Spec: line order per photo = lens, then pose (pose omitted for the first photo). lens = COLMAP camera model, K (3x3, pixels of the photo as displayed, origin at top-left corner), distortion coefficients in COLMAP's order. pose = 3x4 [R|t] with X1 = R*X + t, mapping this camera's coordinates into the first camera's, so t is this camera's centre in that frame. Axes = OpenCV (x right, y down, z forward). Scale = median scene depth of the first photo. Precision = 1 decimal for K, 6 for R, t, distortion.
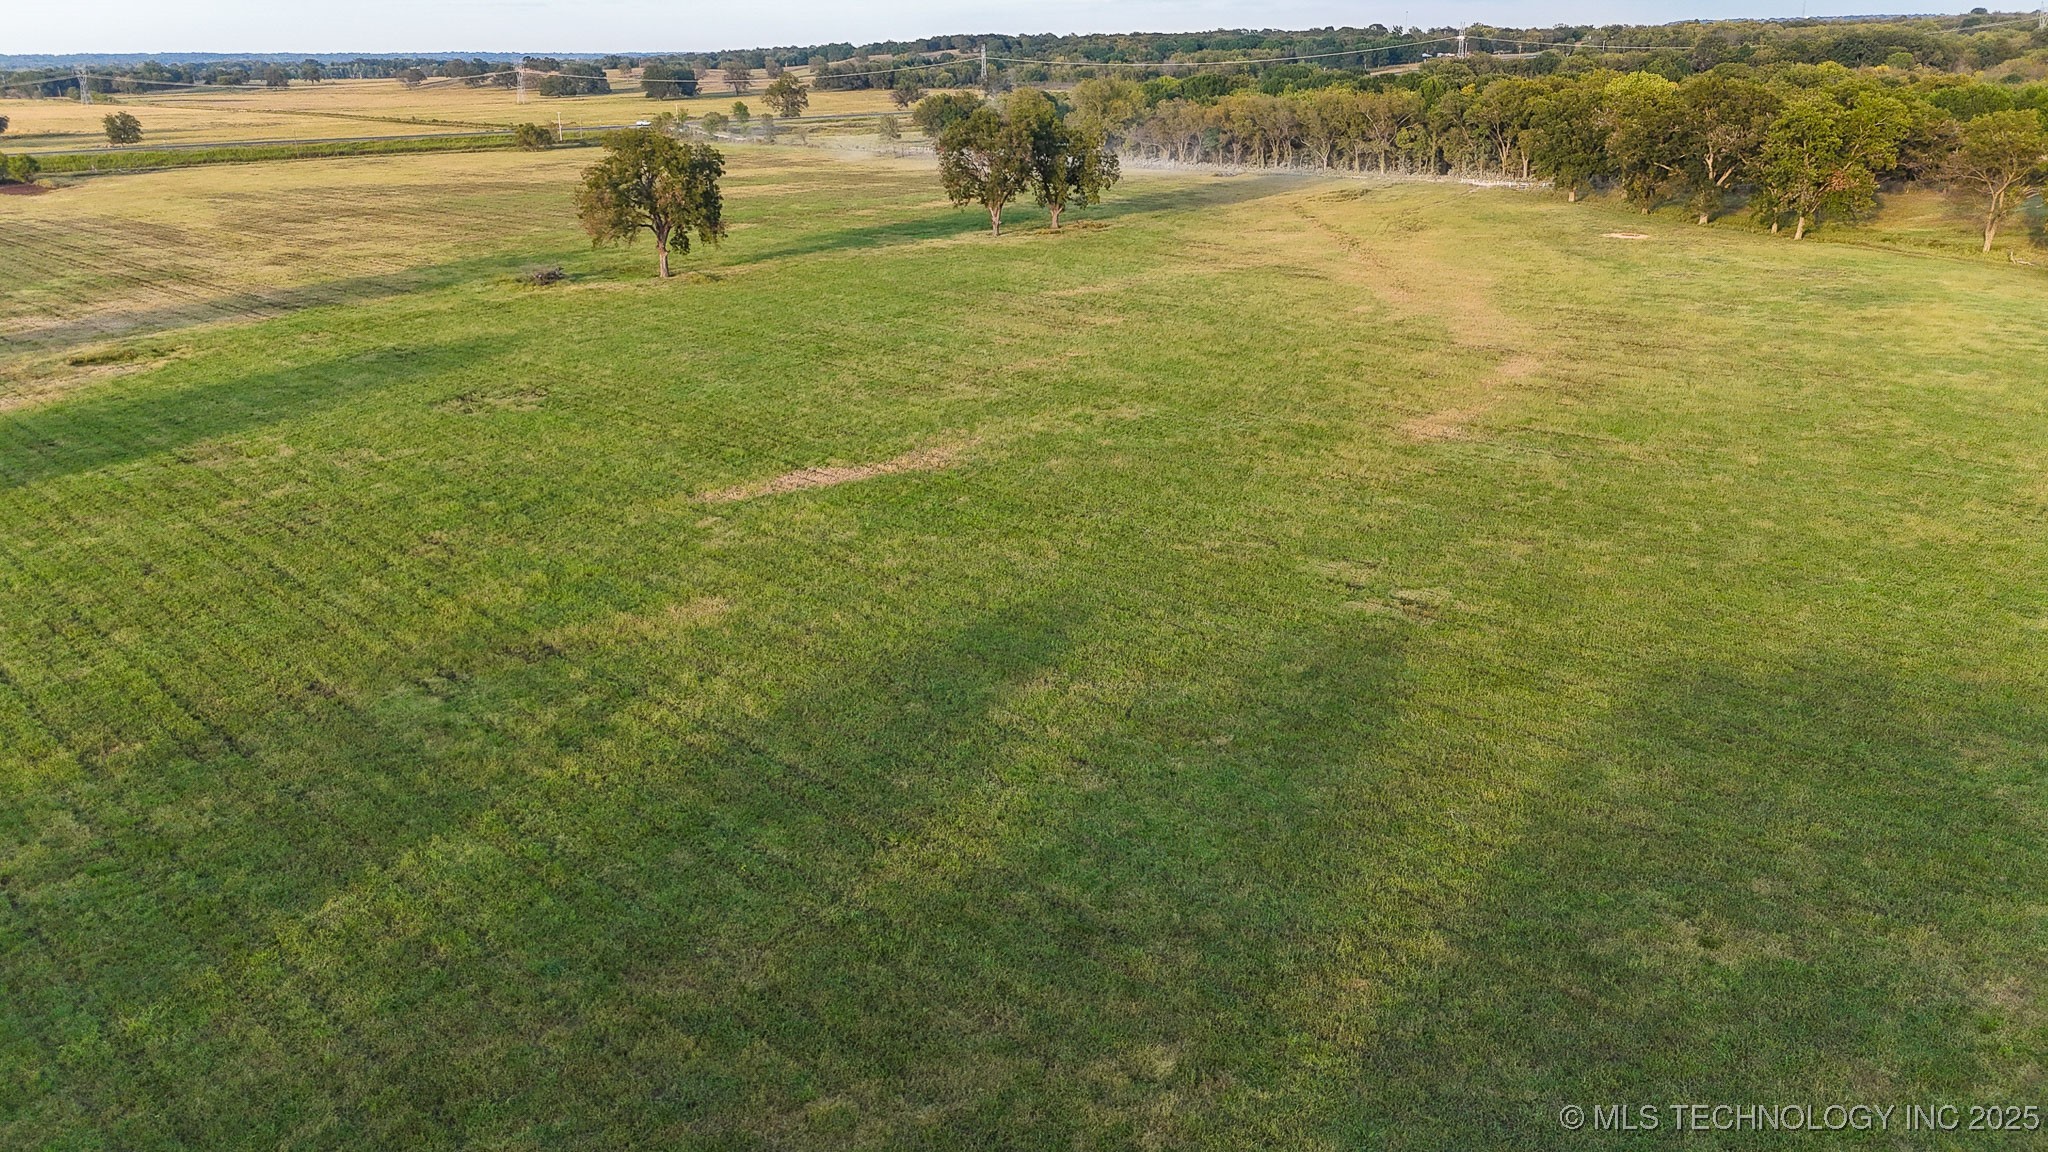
lens RADIAL K [[1512.6, 0, 1024.0], [0, 1512.6, 576.0], [0, 0, 1]] dist [0.059543, -0.056500]
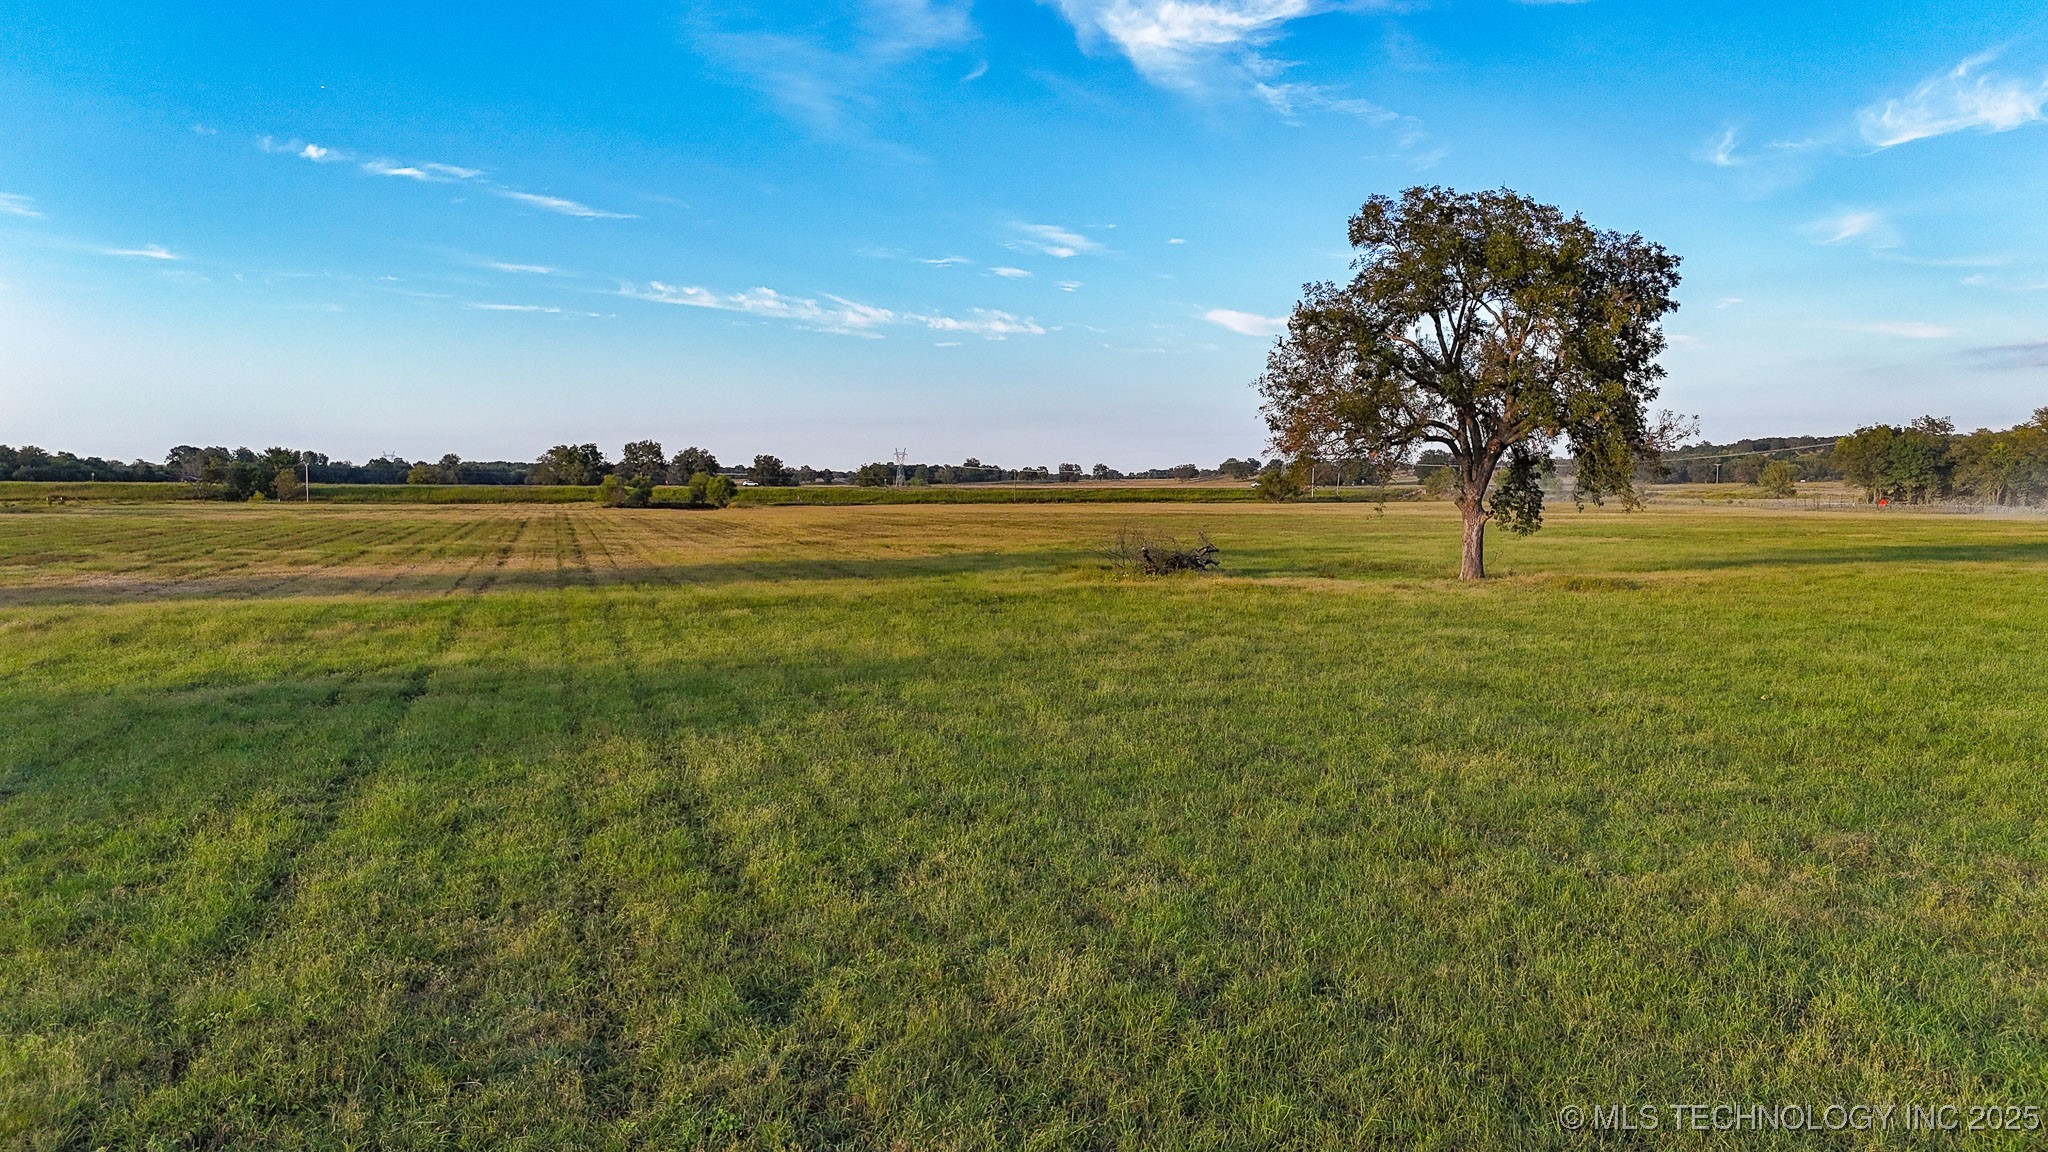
lens RADIAL K [[1512.6, 0, 1024.0], [0, 1512.6, 576.0], [0, 0, 1]] dist [0.059543, -0.056500]
pose [[0.885226, 0.040116, -0.463428, -0.159228], [-0.161641, 0.960717, -0.225599, -0.095823], [0.436173, 0.274615, 0.856936, 0.628238]]
